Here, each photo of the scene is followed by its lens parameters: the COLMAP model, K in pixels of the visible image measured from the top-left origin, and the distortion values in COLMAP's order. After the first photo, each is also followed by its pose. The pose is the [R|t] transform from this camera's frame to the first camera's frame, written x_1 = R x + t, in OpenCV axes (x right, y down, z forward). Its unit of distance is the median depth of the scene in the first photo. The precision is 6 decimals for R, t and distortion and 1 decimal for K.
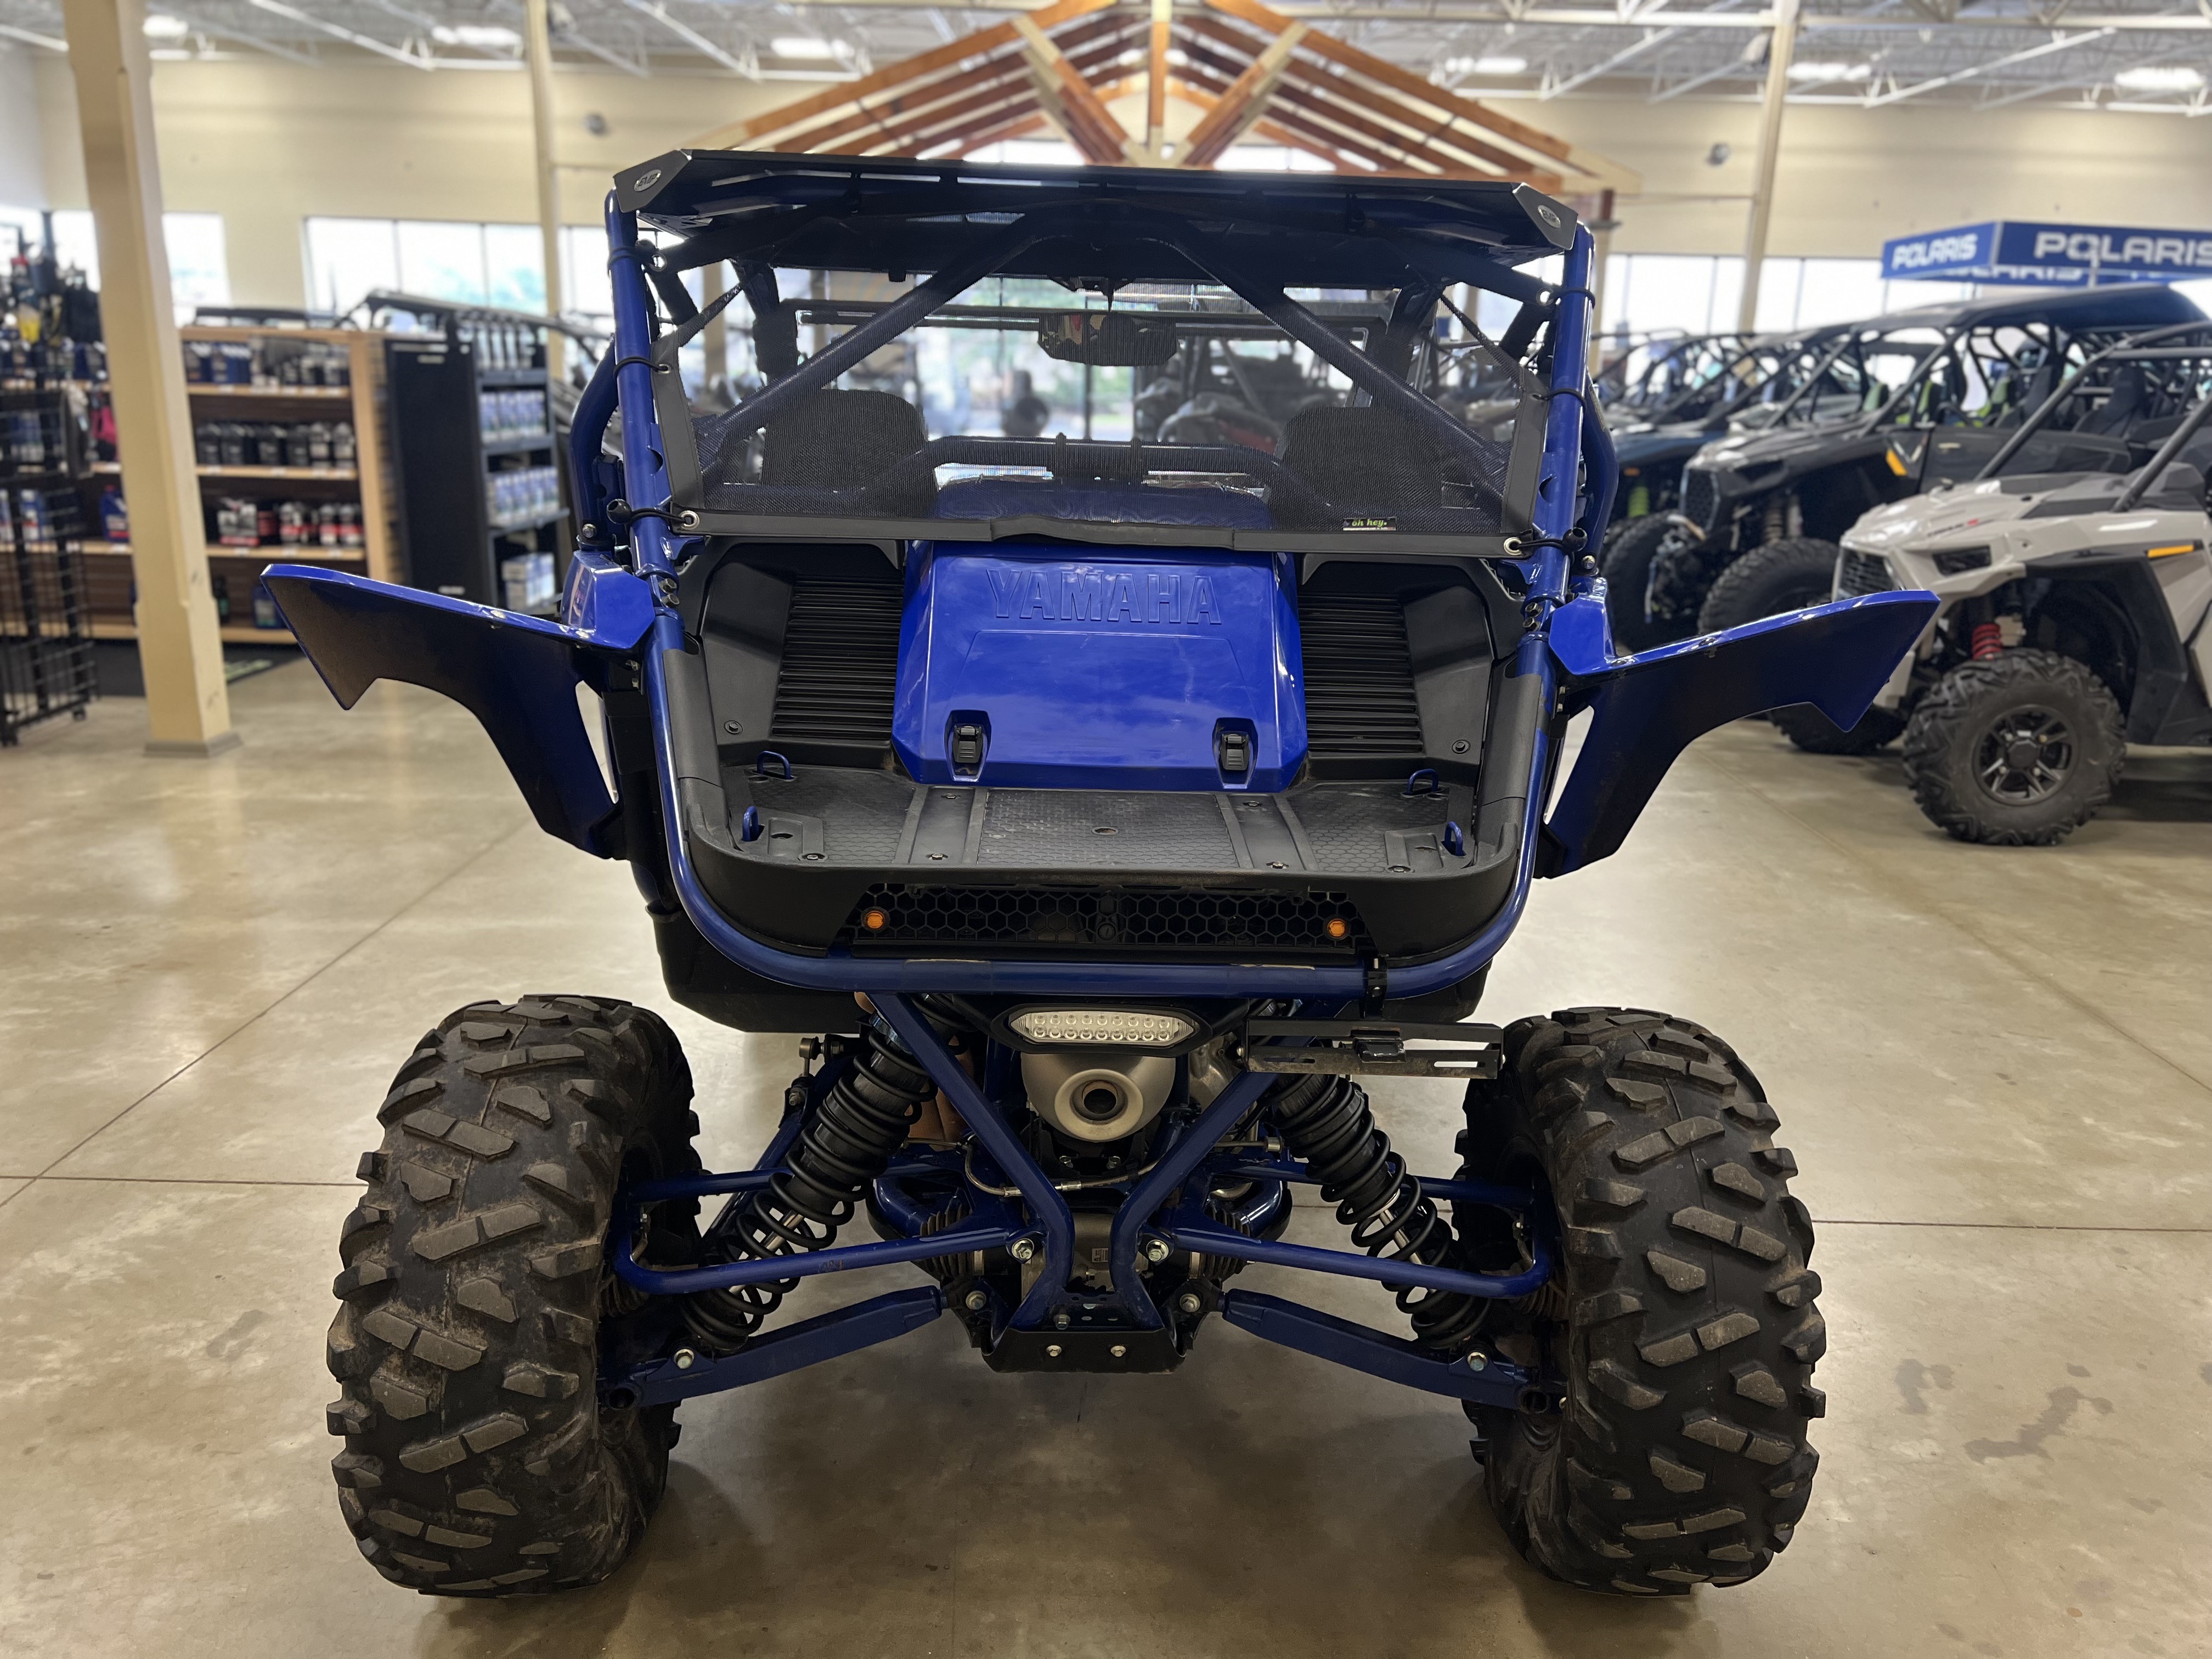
lens RADIAL K [[1671.5, 0, 1105.3], [0, 1671.5, 831.2], [0, 0, 1]] dist [0.064848, -0.069859]
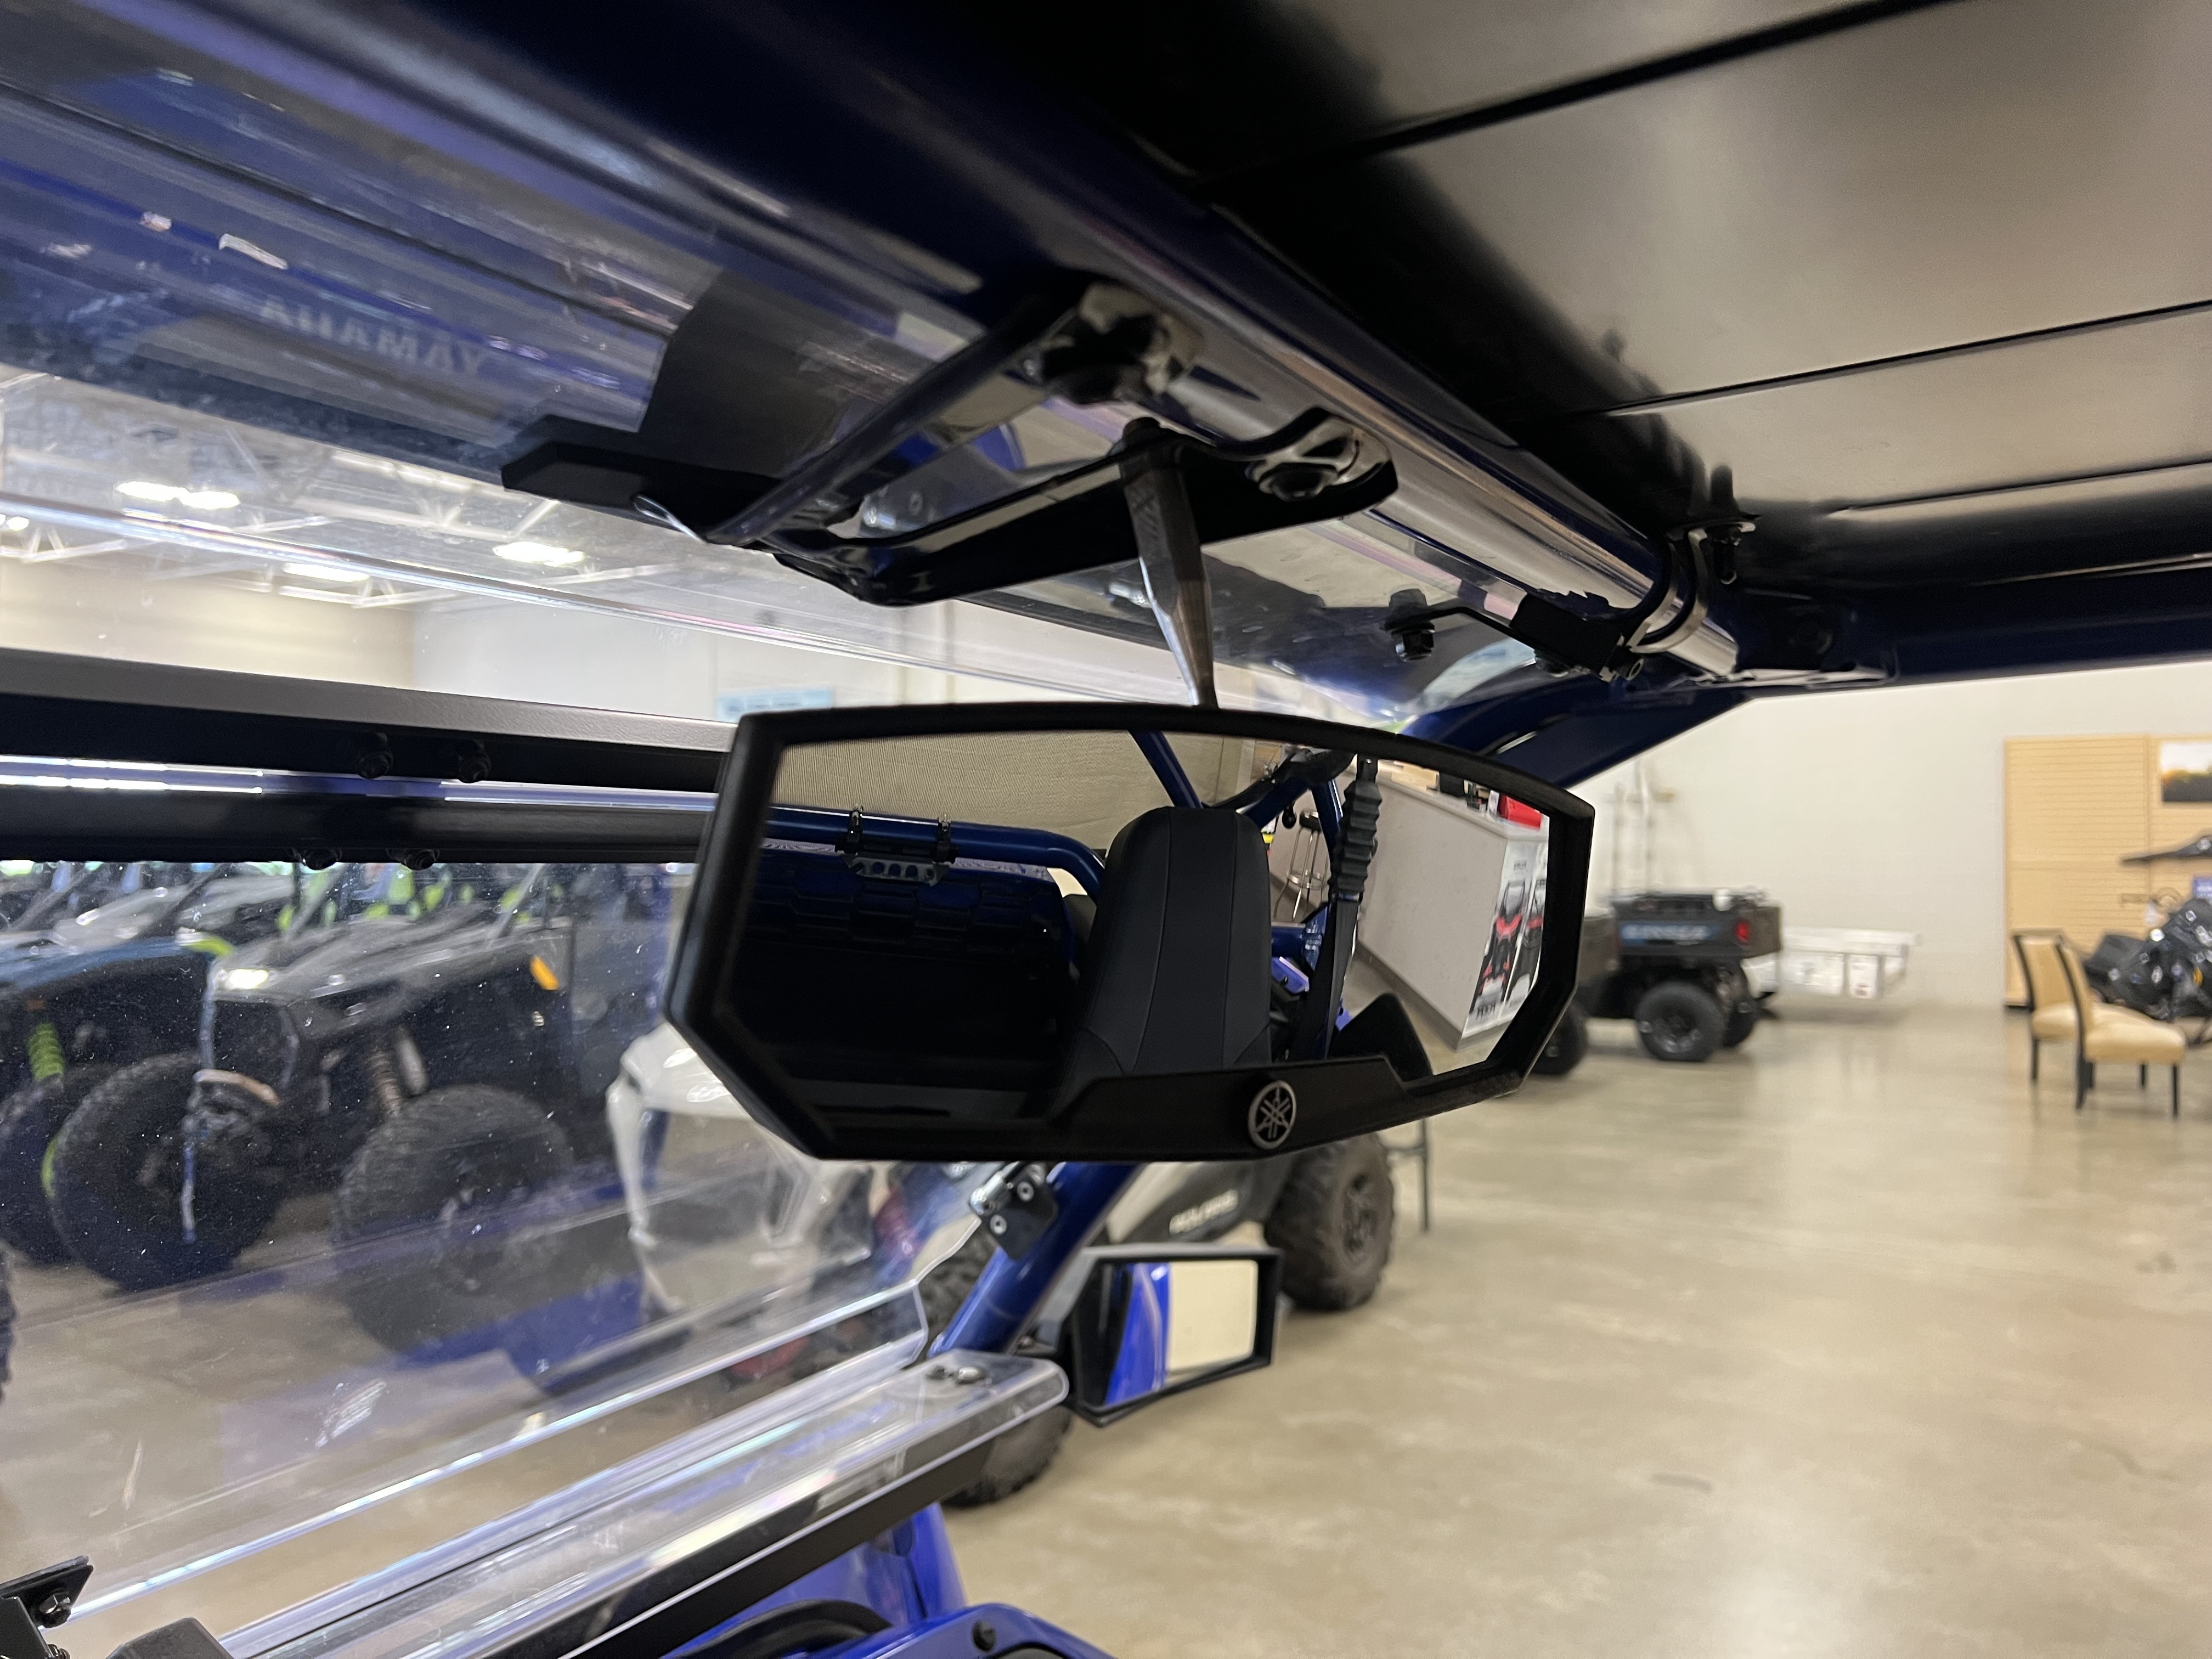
lens RADIAL K [[1671.5, 0, 1110.7], [0, 1671.5, 816.5], [0, 0, 1]] dist [0.064848, -0.069859]
pose [[0.524450, -0.003921, 0.851432, -0.018039], [0.237194, 0.961076, -0.141676, -0.049666], [-0.817735, 0.276257, 0.504967, 0.164099]]
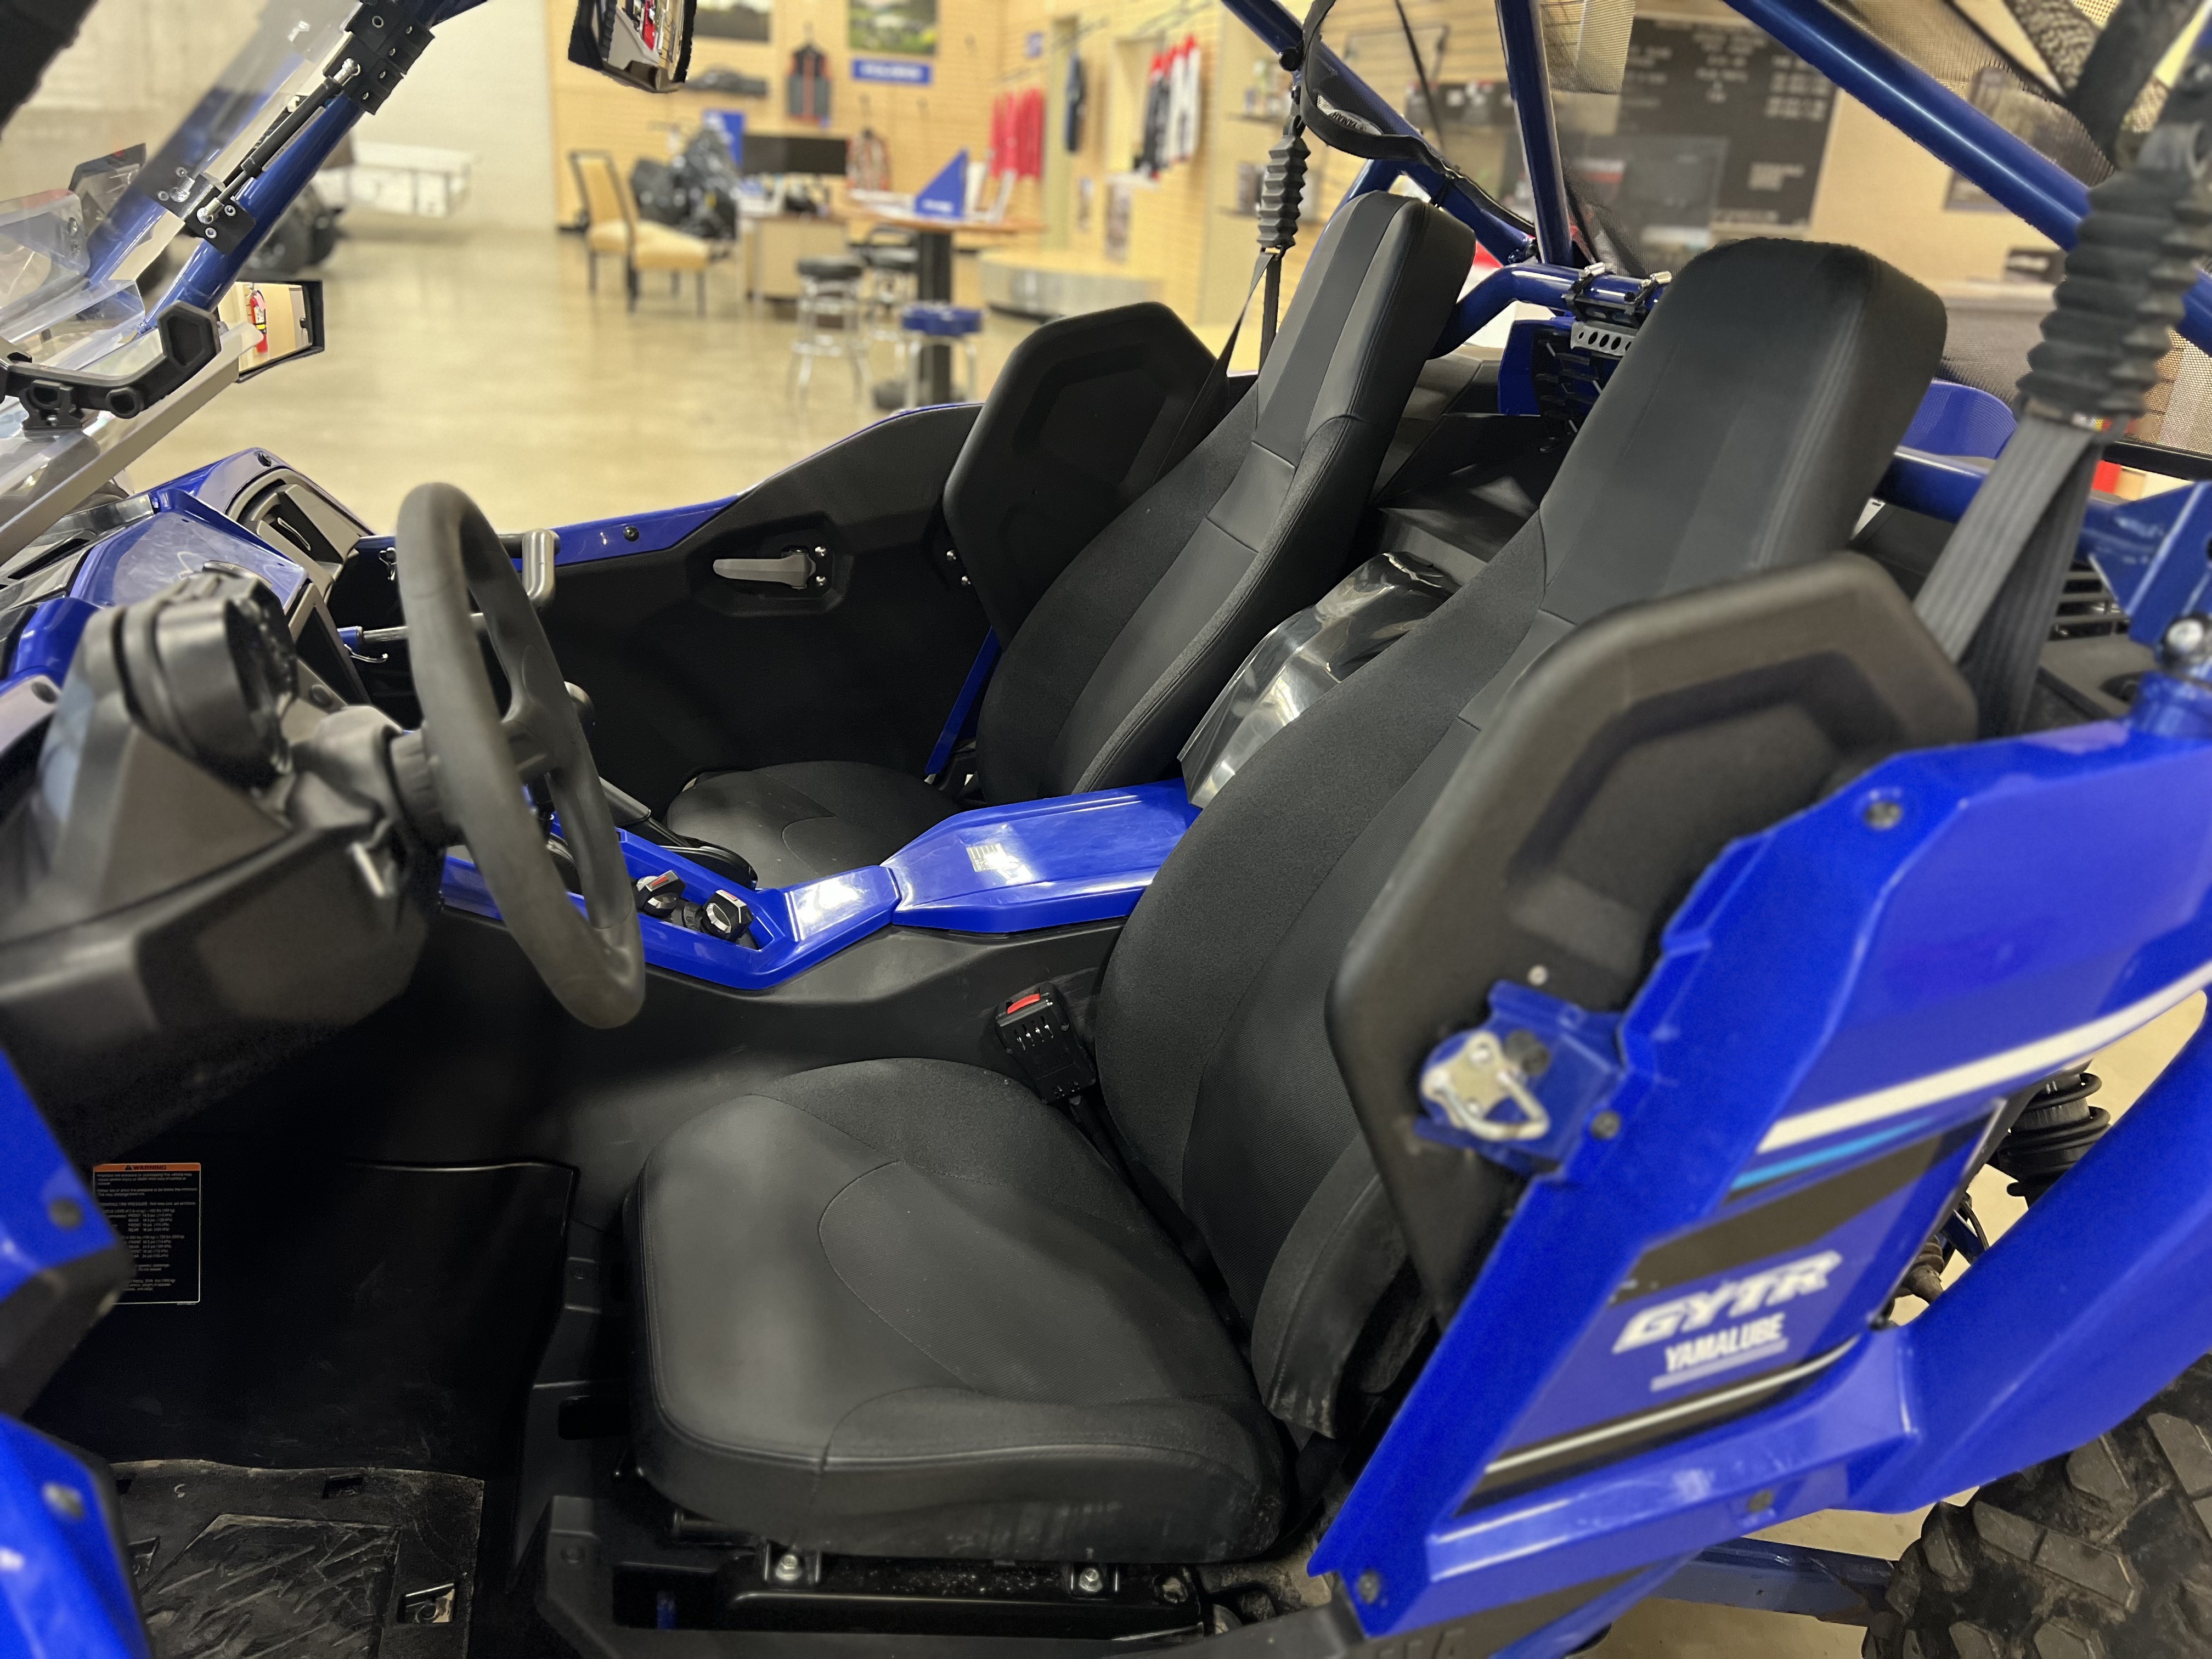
lens RADIAL K [[1671.5, 0, 1109.5], [0, 1671.5, 805.8], [0, 0, 1]] dist [0.064848, -0.069859]
pose [[-0.236545, -0.399624, 0.885634, -0.080156], [0.188275, 0.875373, 0.445281, -0.049930], [-0.953205, 0.272072, -0.131826, 0.172912]]
